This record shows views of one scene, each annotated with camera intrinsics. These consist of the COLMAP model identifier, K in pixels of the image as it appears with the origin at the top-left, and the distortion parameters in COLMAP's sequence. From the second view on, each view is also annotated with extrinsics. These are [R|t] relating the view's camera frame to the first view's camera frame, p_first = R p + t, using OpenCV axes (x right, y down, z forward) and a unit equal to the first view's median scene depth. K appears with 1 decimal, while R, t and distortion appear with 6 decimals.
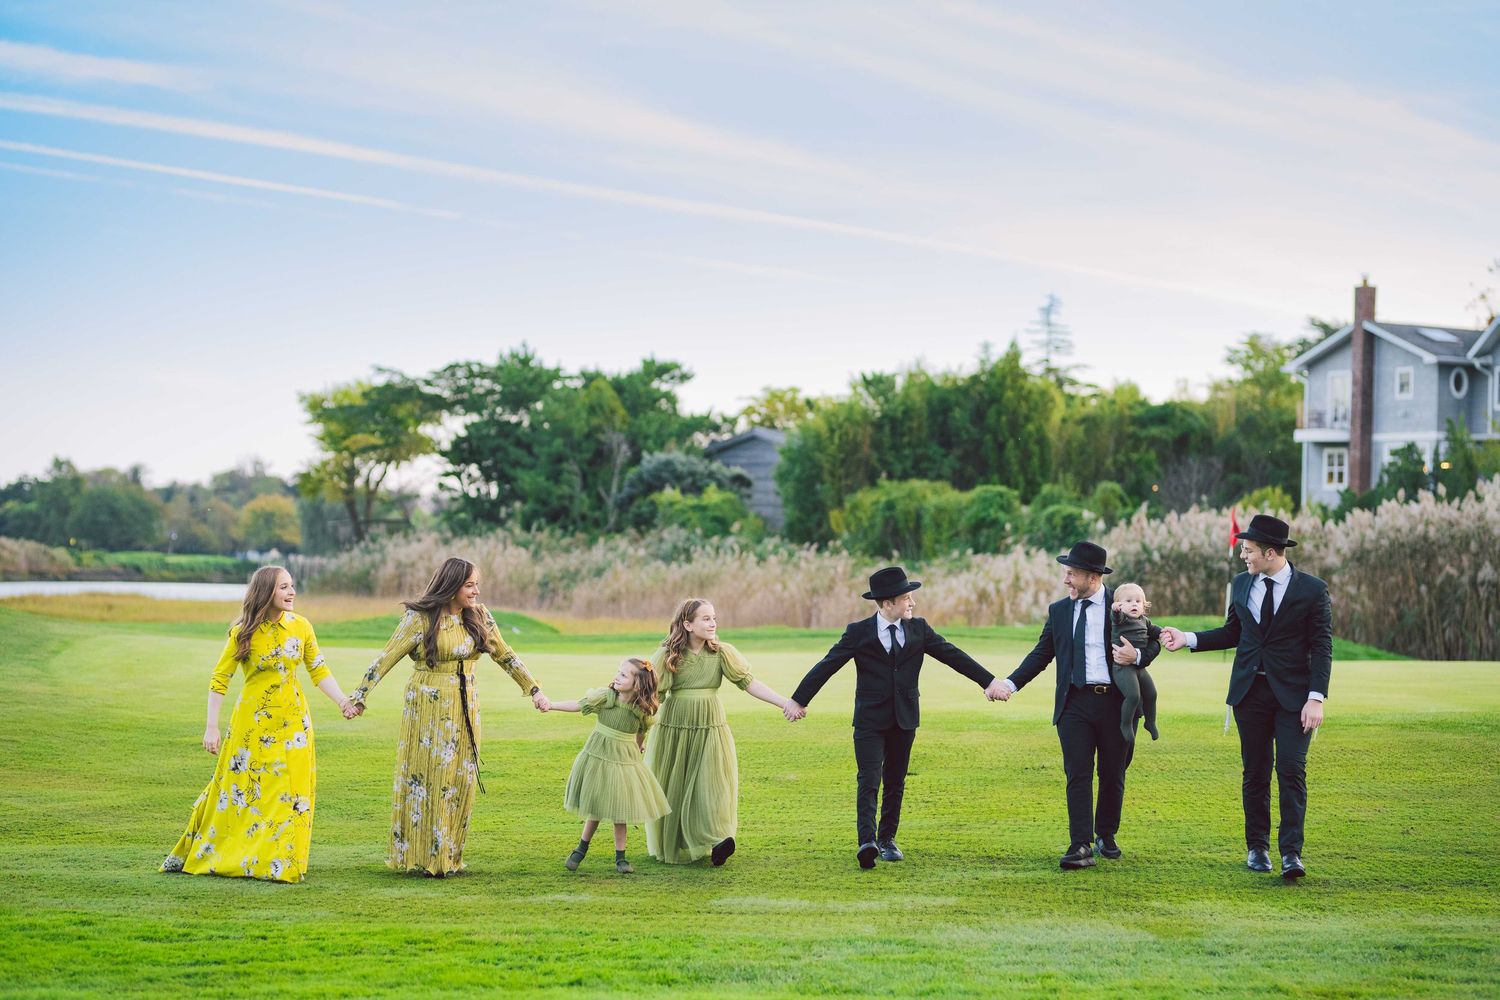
lens RADIAL K [[3687.0, 0, 751.7], [0, 3687.0, 500.2], [0, 0, 1]] dist [-0.048727, 0.000000]
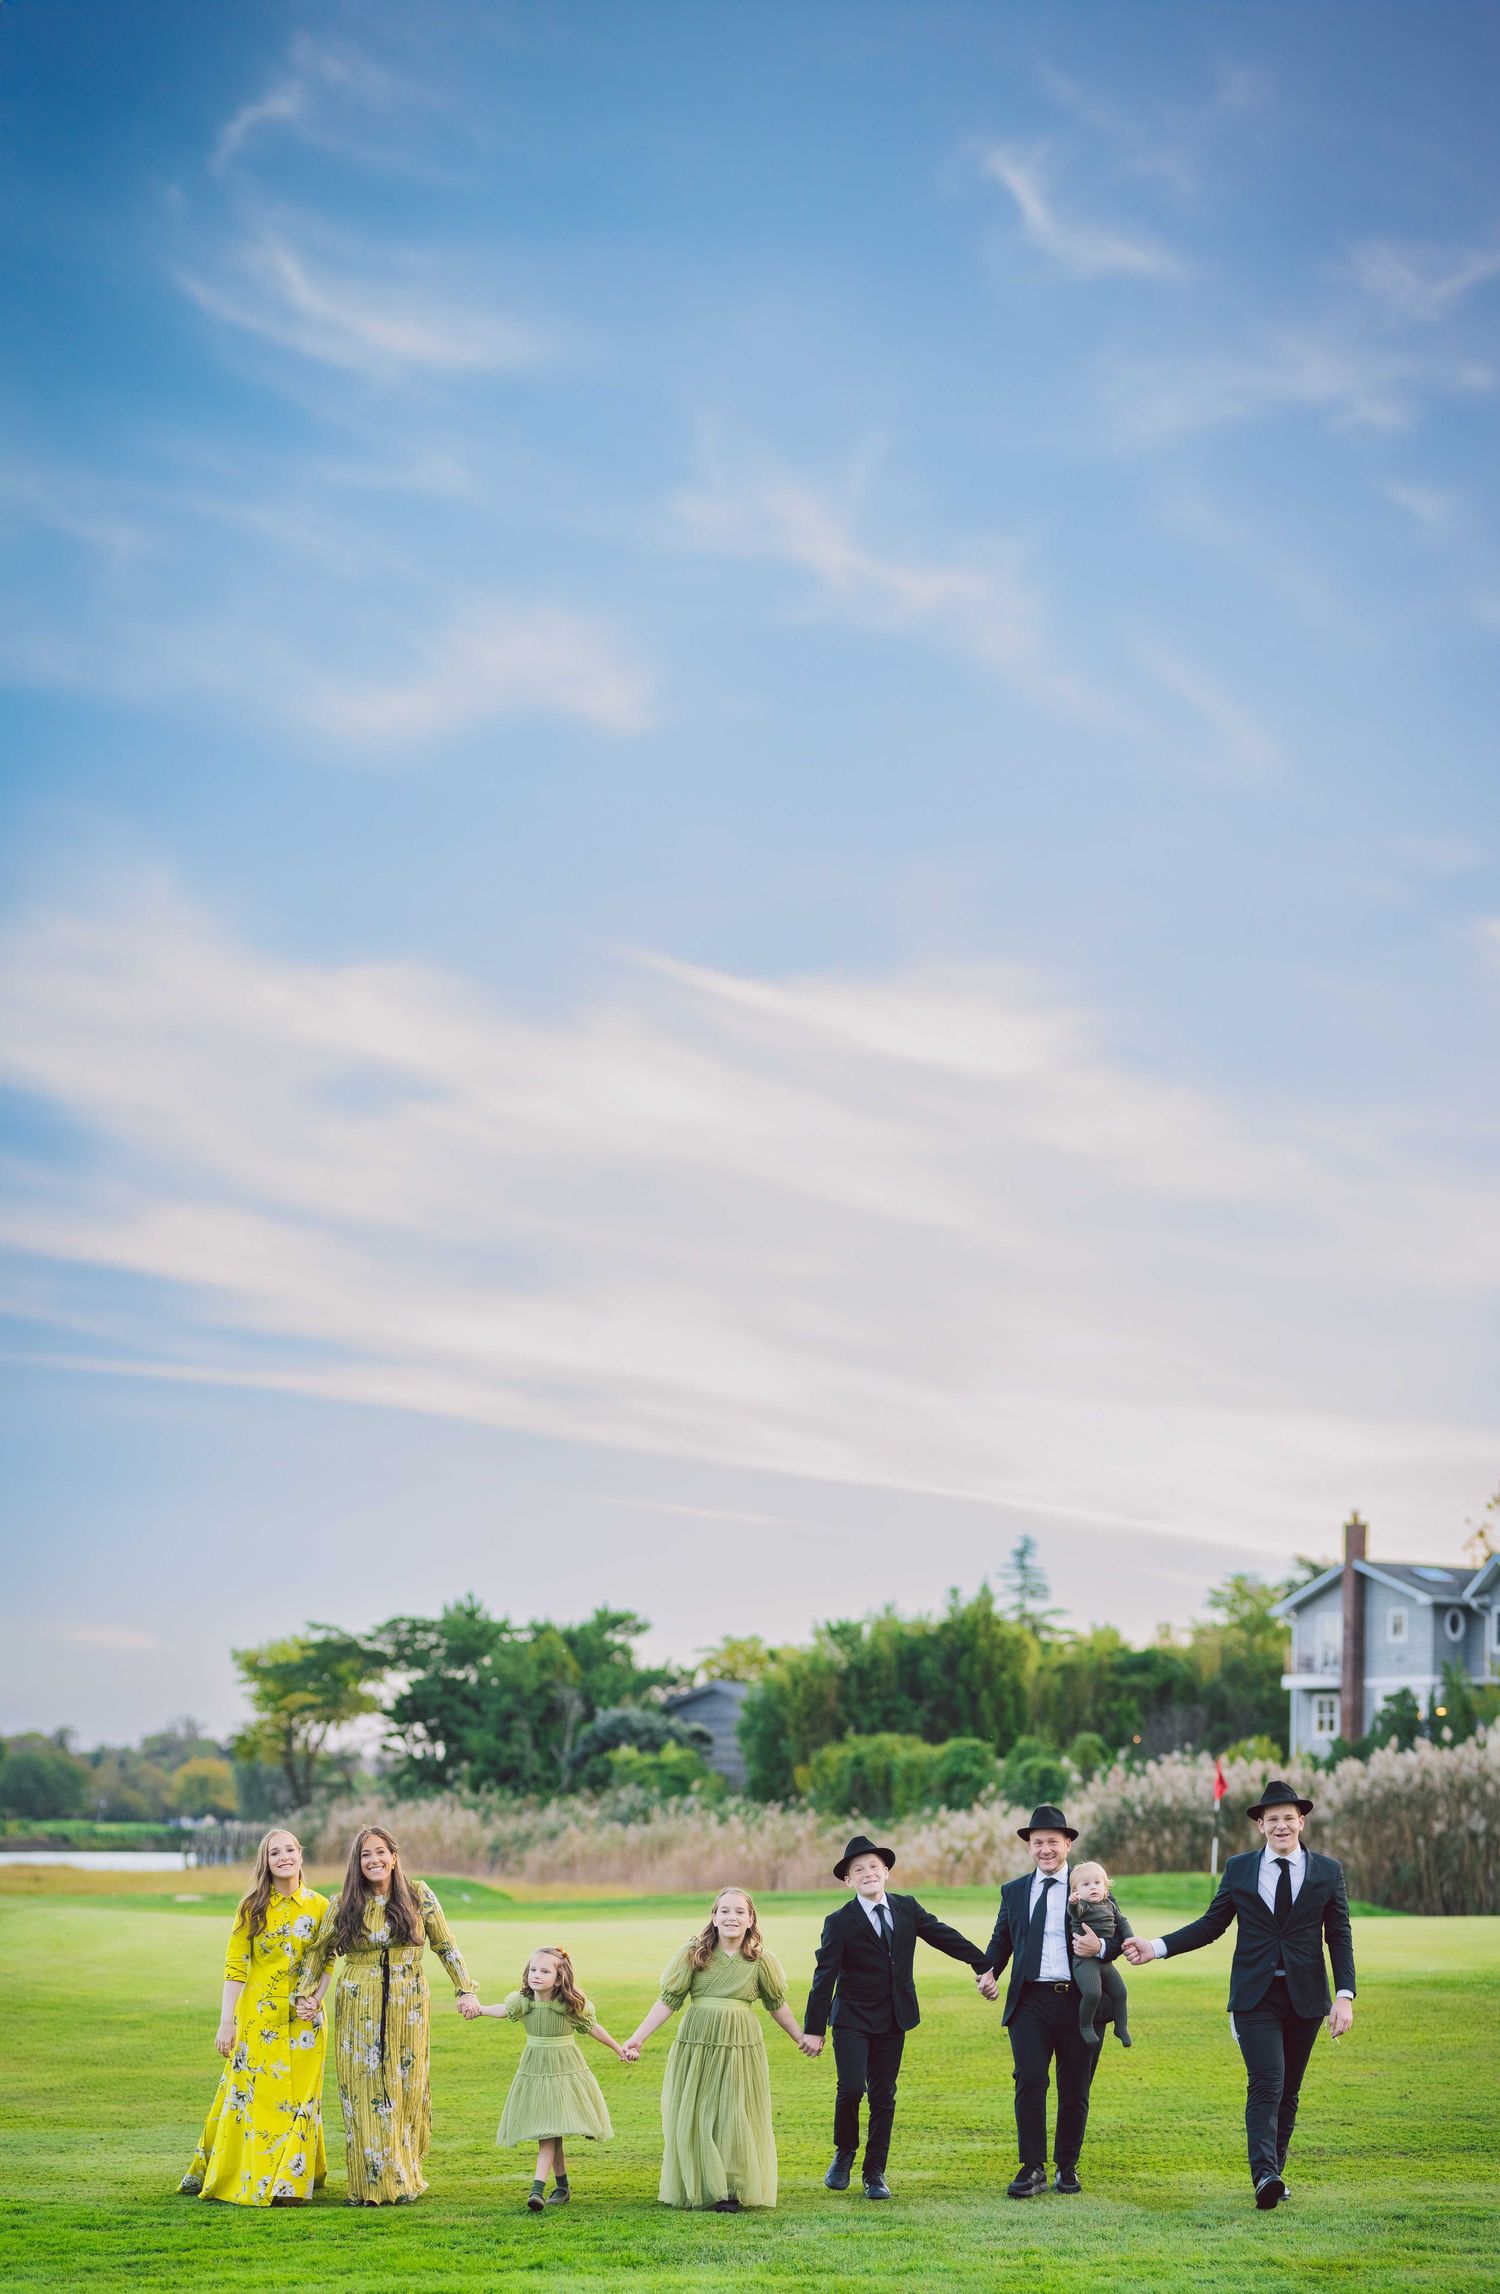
lens RADIAL K [[5887.7, 0, 752.7], [0, 5887.7, 1151.9], [0, 0, 1]] dist [0.044389, 0.000000]
pose [[0.999747, -0.010899, 0.019663, -0.017906], [0.013165, 0.992799, -0.119065, 0.026194], [-0.018223, 0.119293, 0.992692, -0.529365]]
